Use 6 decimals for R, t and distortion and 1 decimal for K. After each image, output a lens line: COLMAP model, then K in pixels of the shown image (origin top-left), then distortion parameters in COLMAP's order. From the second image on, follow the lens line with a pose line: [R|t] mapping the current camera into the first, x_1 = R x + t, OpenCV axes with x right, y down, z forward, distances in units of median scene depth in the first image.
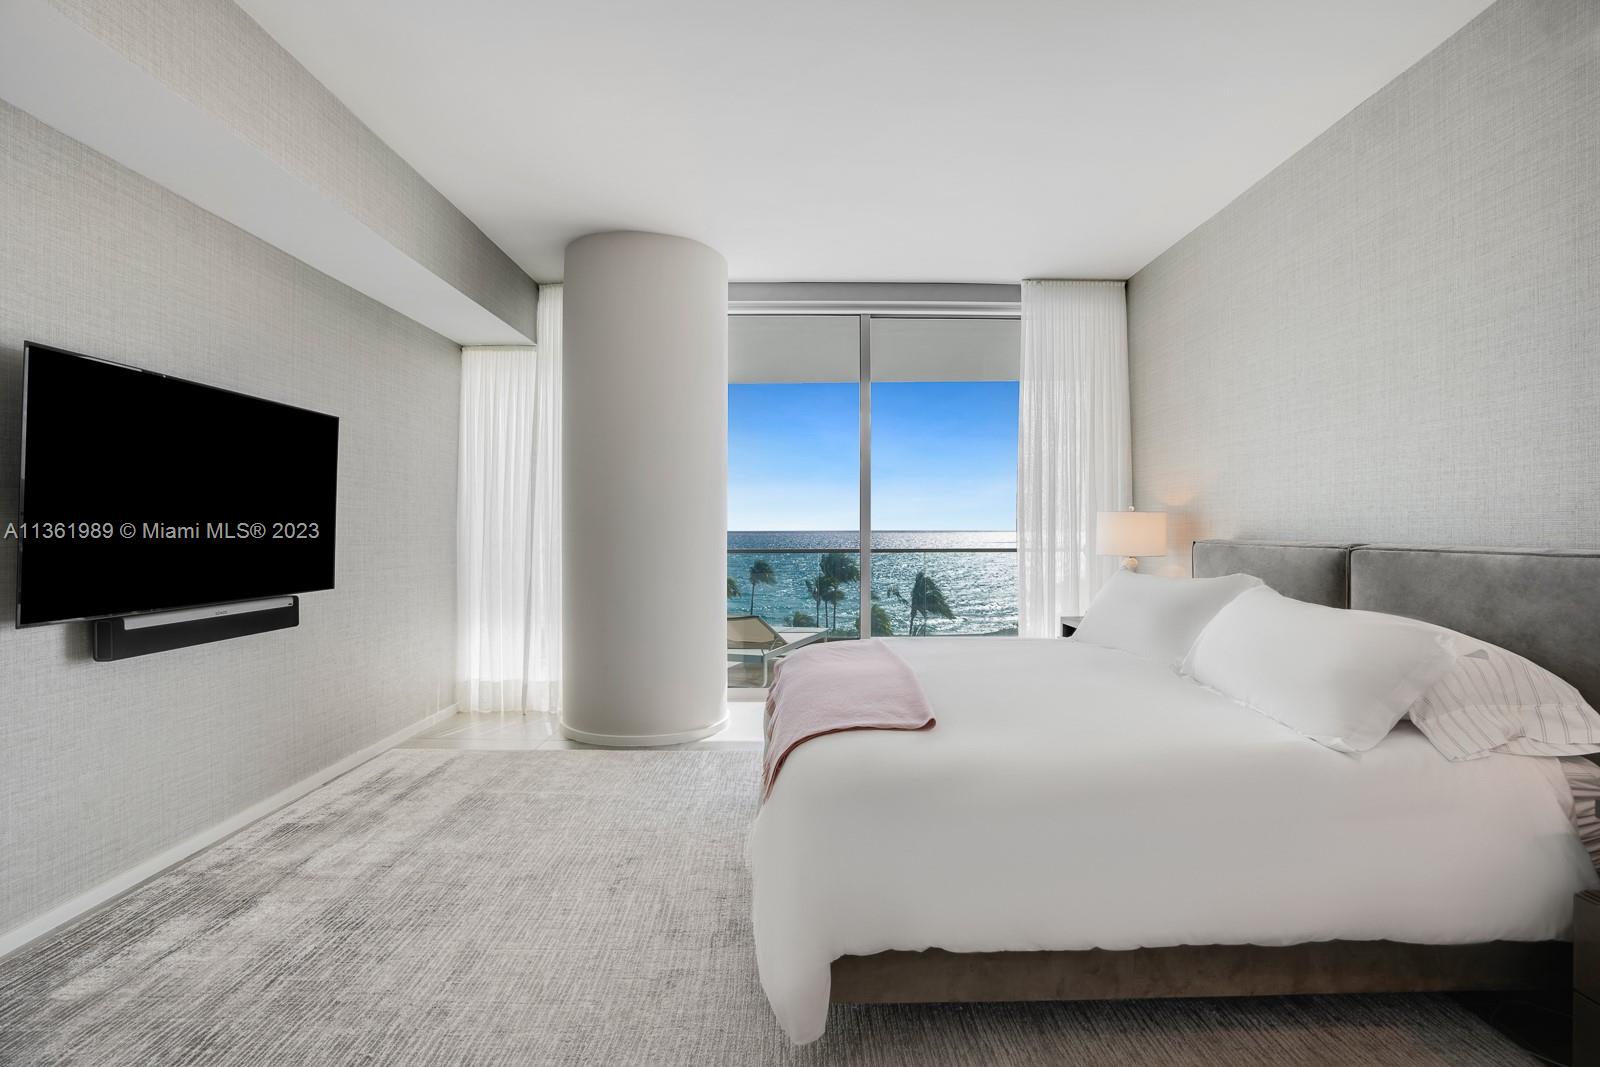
lens RADIAL K [[751.0, 0, 798.4], [0, 751.0, 532.4], [0, 0, 1]] dist [-0.001736, 0.001360]
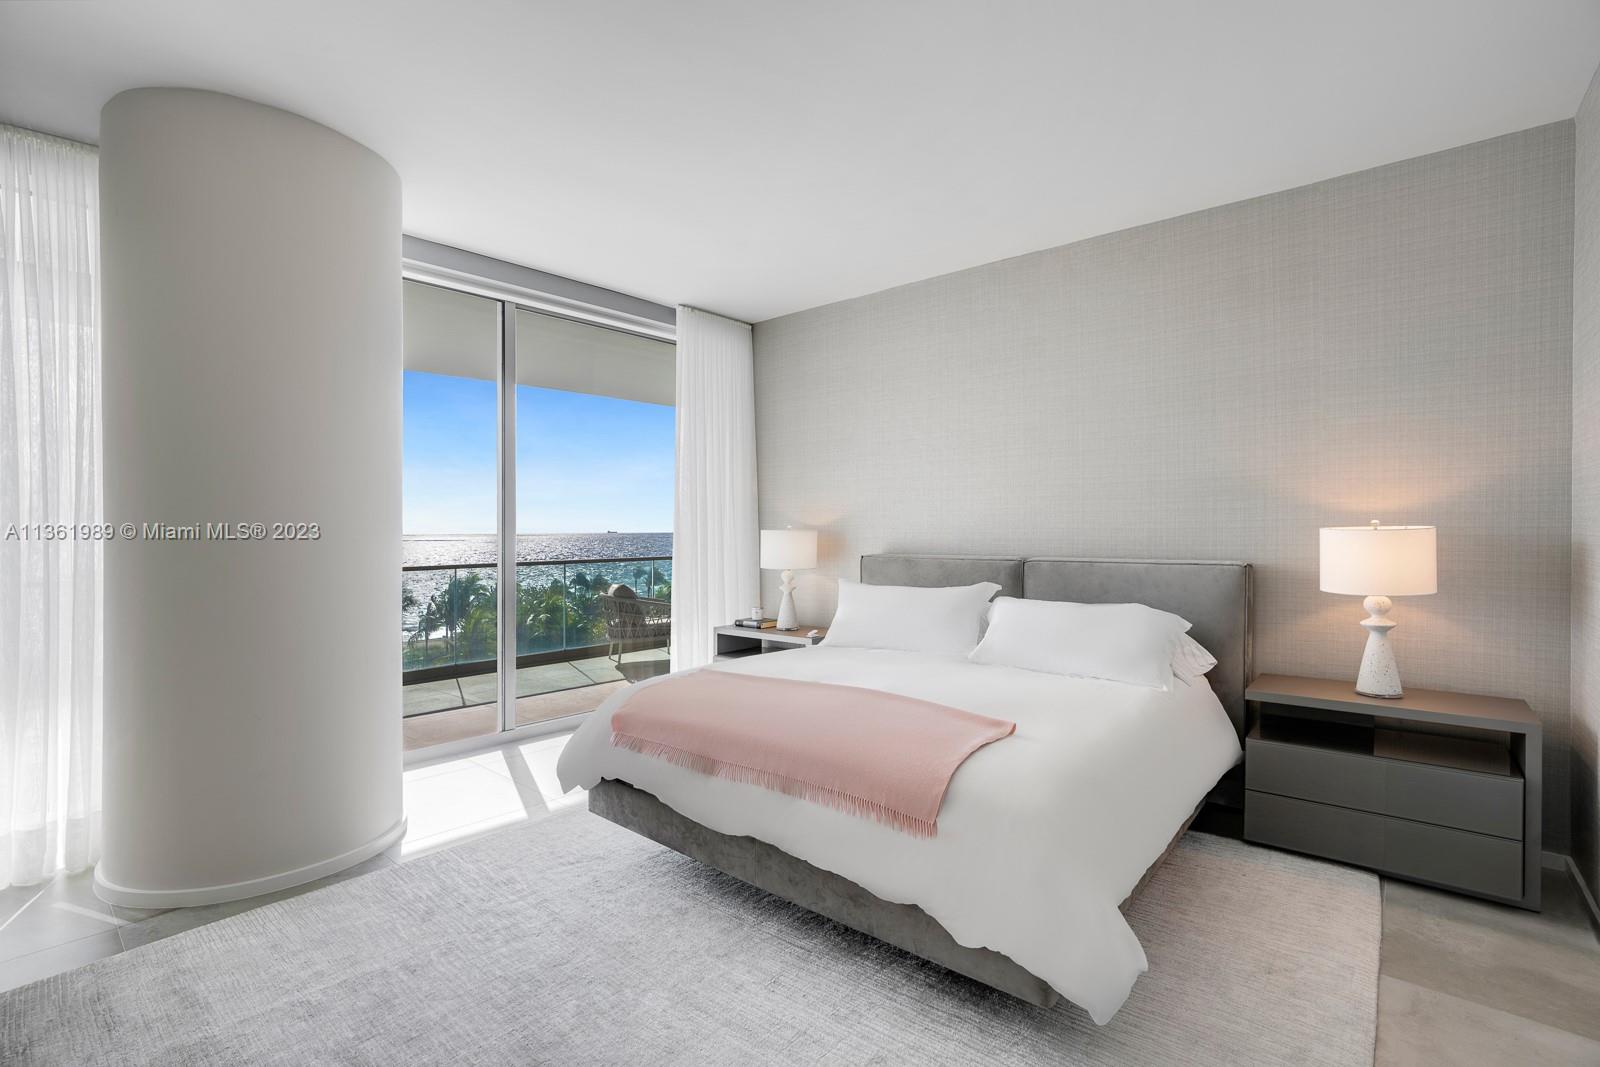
lens RADIAL K [[751.0, 0, 790.1], [0, 751.0, 540.0], [0, 0, 1]] dist [-0.001736, 0.001360]
pose [[0.677863, -0.015295, 0.735029, -0.394594], [0.016027, 0.999853, 0.006025, -0.019867], [-0.735013, 0.007696, 0.678009, 0.210726]]
